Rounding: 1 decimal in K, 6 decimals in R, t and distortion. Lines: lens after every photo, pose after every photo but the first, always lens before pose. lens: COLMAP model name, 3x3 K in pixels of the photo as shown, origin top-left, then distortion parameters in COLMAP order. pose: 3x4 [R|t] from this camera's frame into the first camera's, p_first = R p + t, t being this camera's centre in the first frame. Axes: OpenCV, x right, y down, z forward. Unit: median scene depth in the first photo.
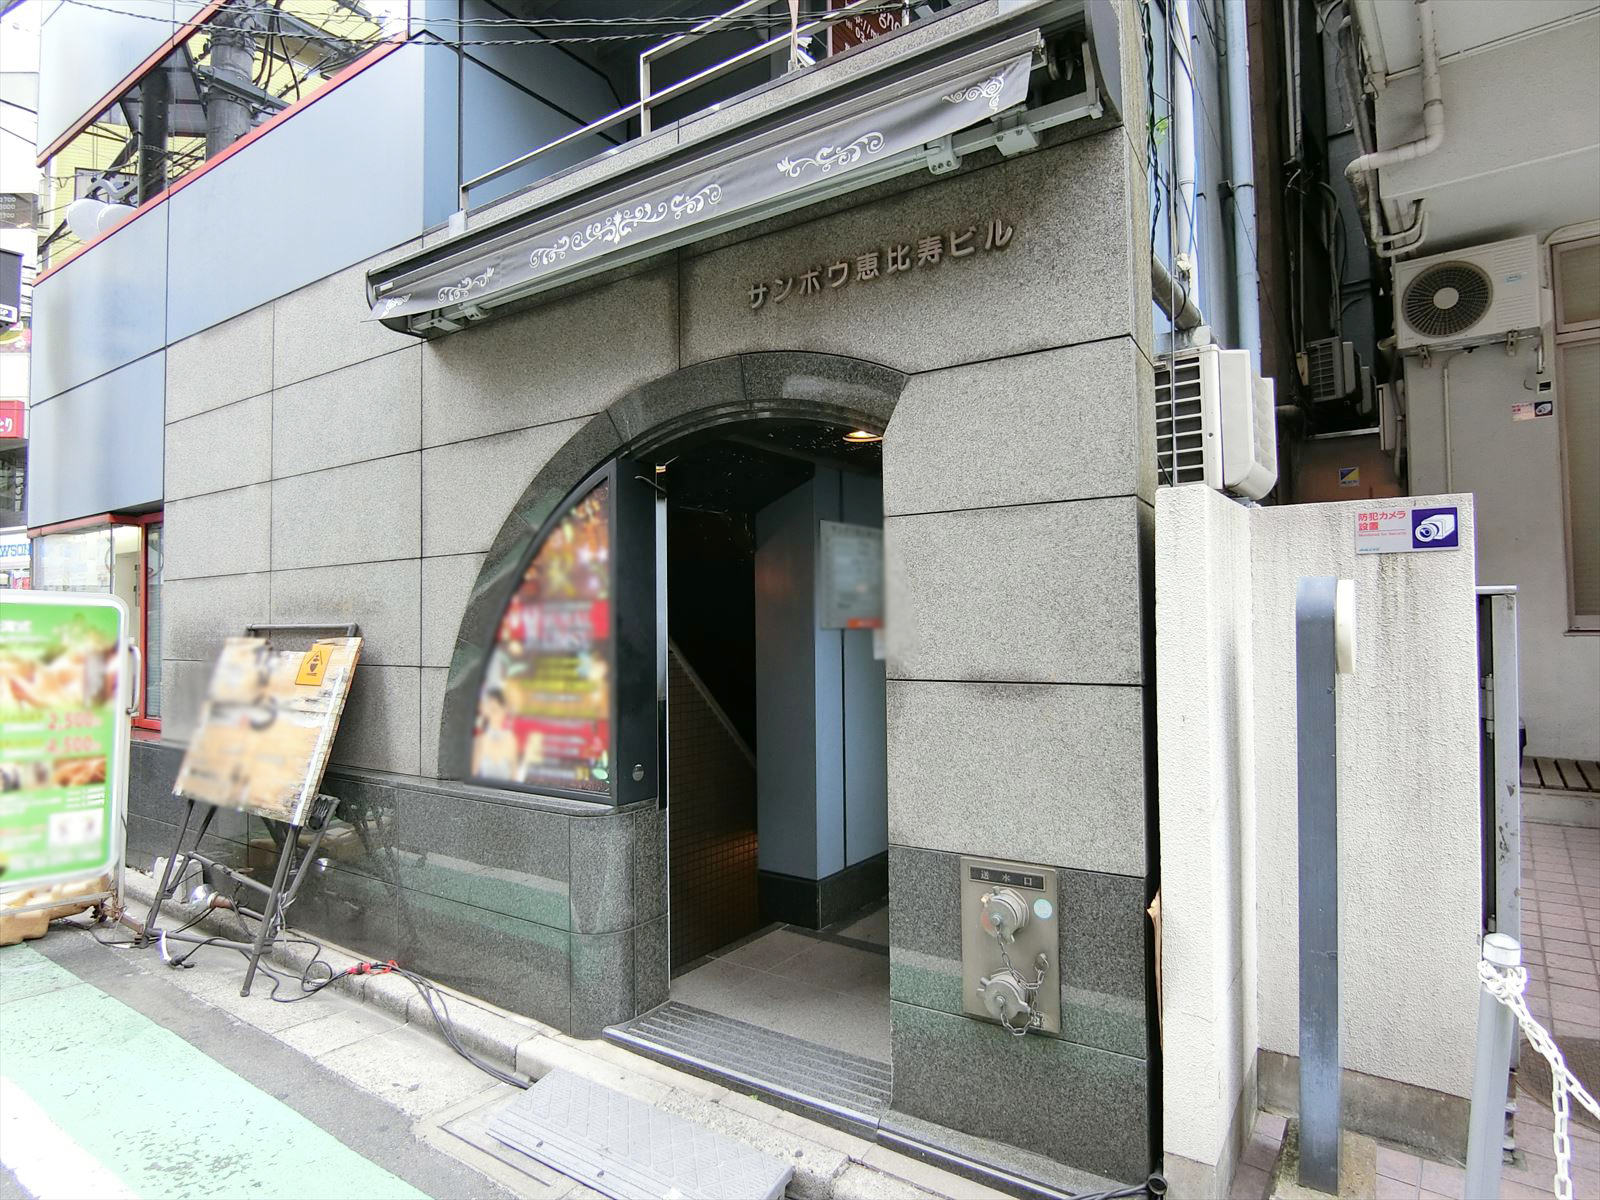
lens RADIAL K [[887.3, 0, 801.4], [0, 887.3, 599.7], [0, 0, 1]] dist [-0.025237, 0.000335]
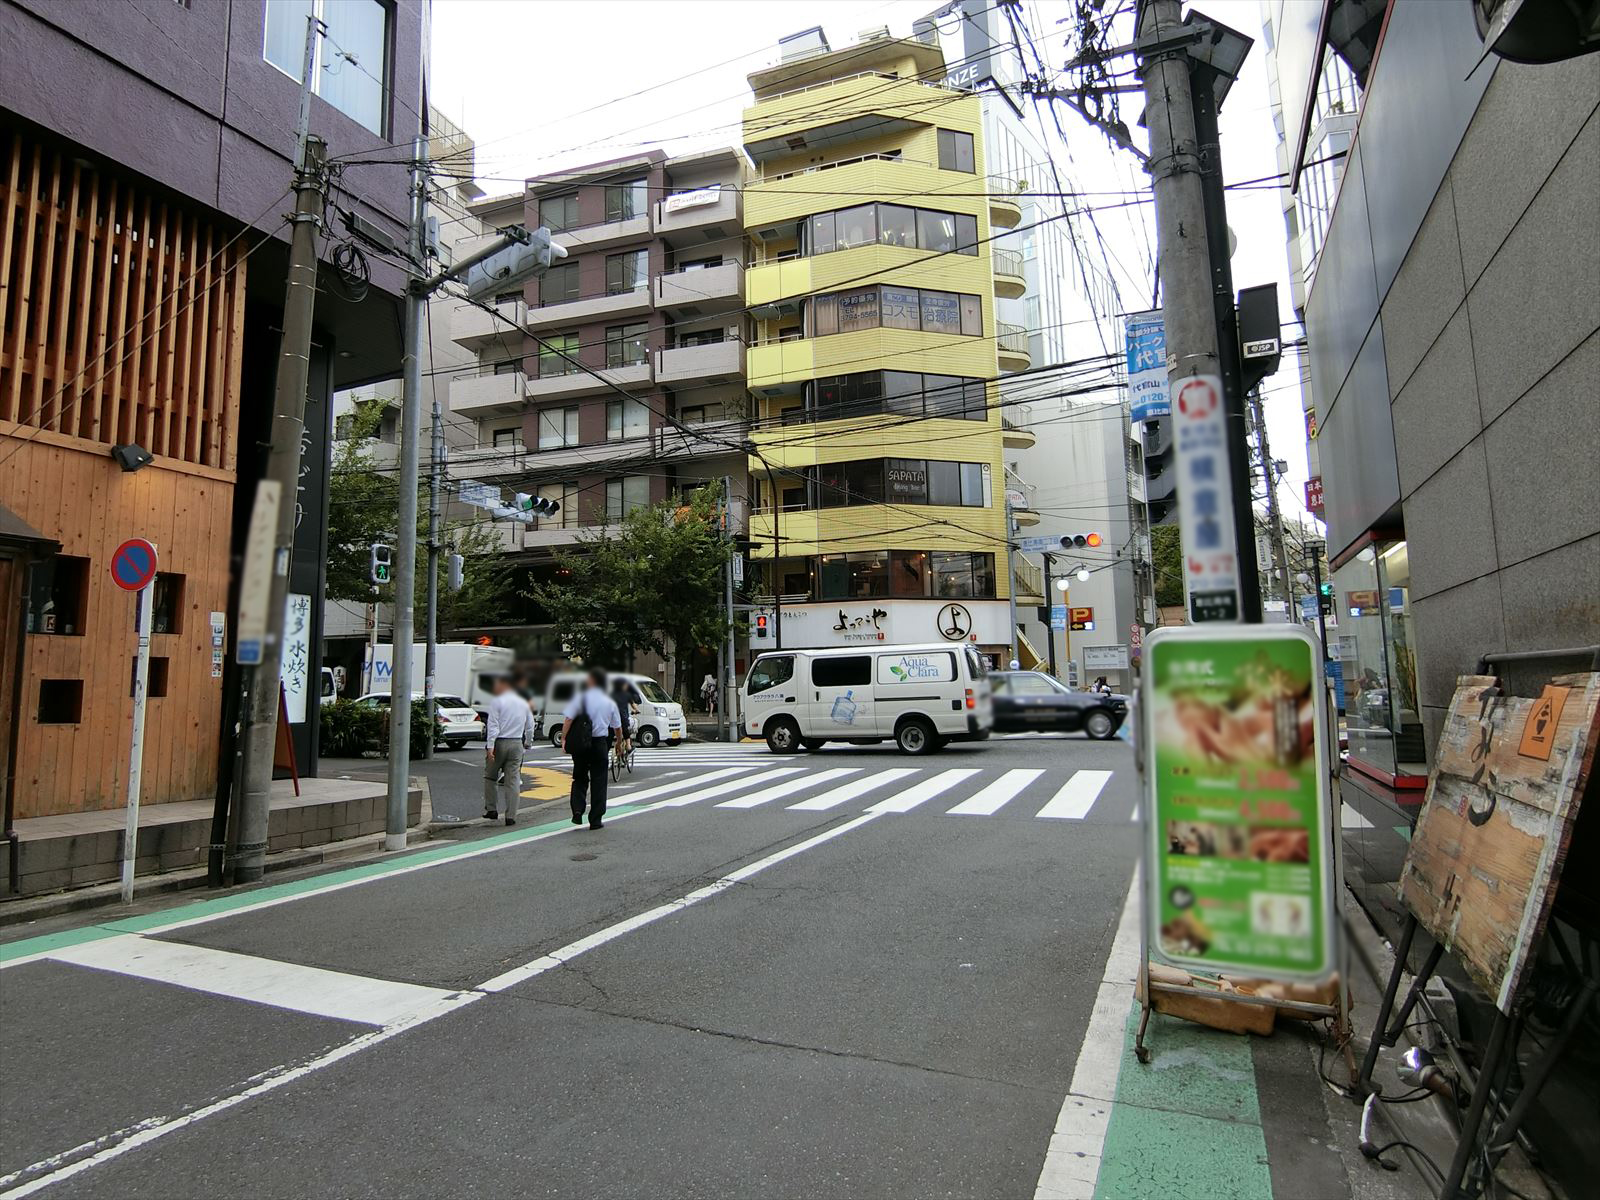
lens RADIAL K [[887.3, 0, 801.8], [0, 887.3, 599.6], [0, 0, 1]] dist [-0.025237, 0.000335]
pose [[0.148913, -0.098514, -0.983931, -0.077215], [0.049281, 0.994528, -0.092116, 0.027602], [0.987622, -0.034772, 0.152952, 0.512252]]
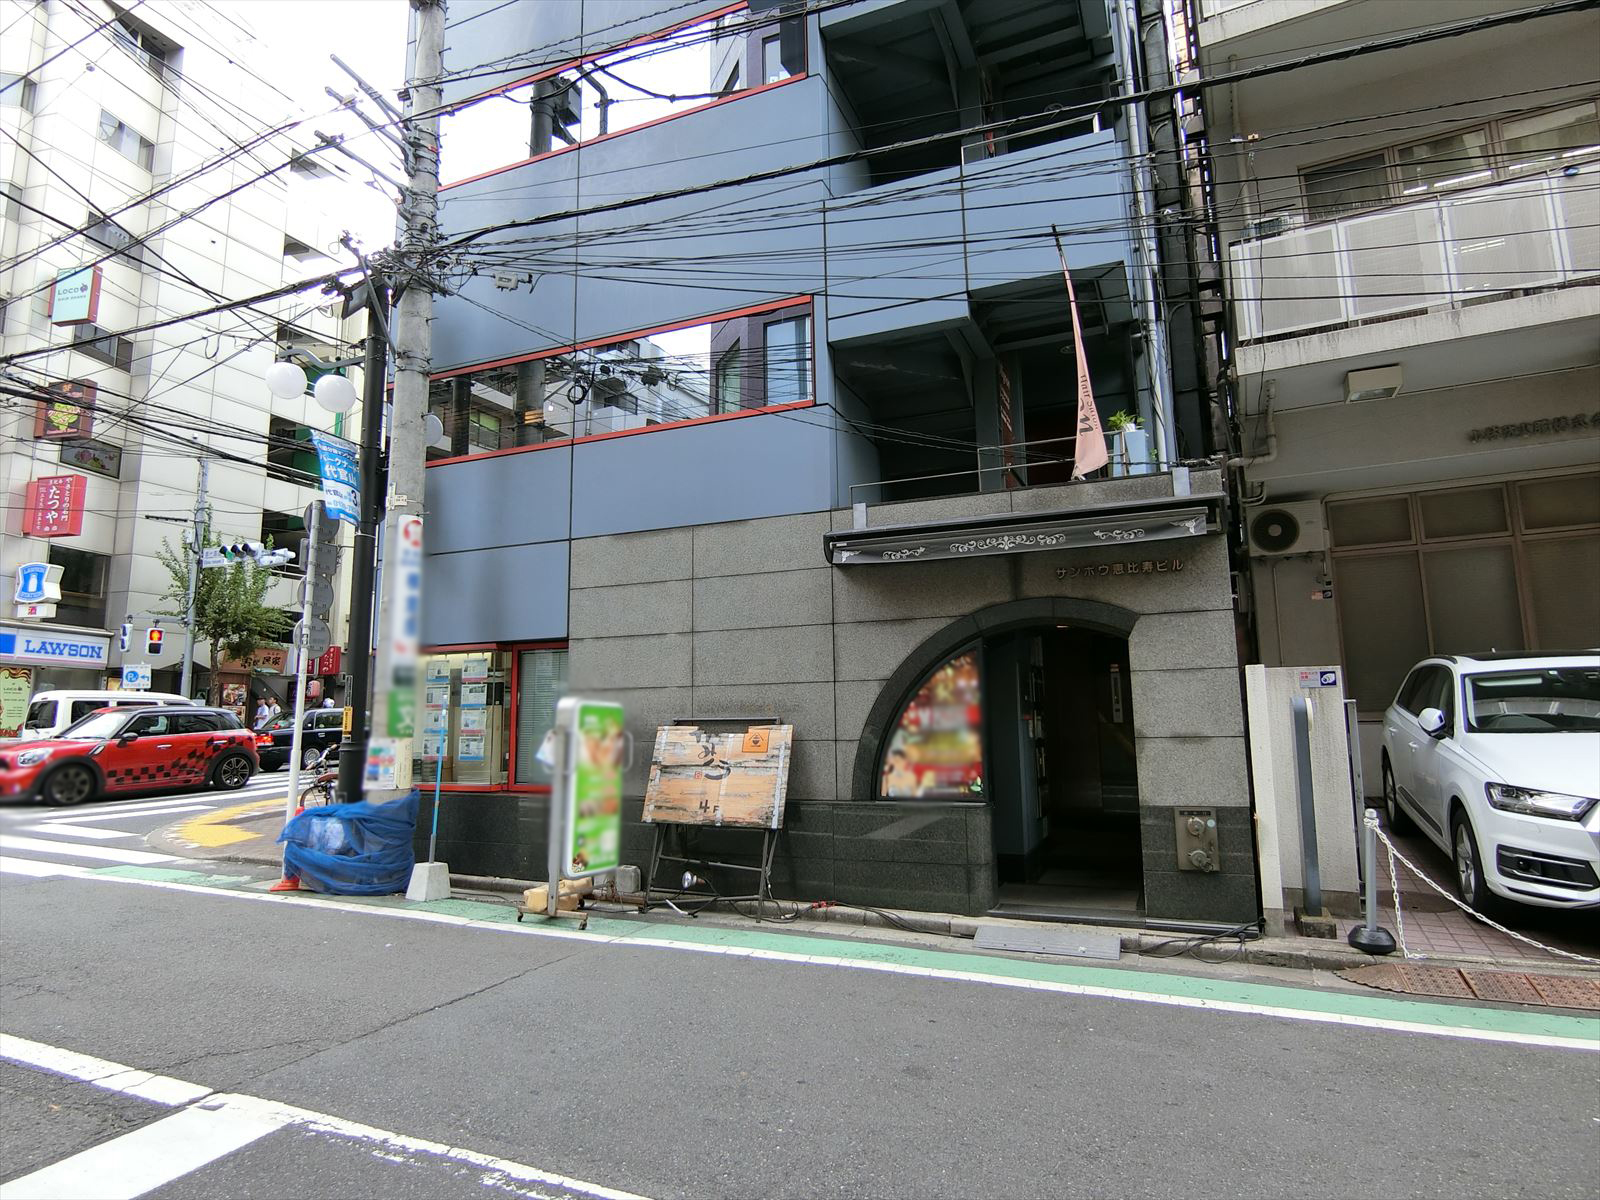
lens RADIAL K [[887.3, 0, 797.2], [0, 887.3, 597.3], [0, 0, 1]] dist [-0.025237, 0.000335]
pose [[0.979754, 0.024917, 0.198649, -0.952377], [-0.002422, 0.993627, -0.112688, -0.013653], [-0.200191, 0.109926, 0.973571, -0.895875]]
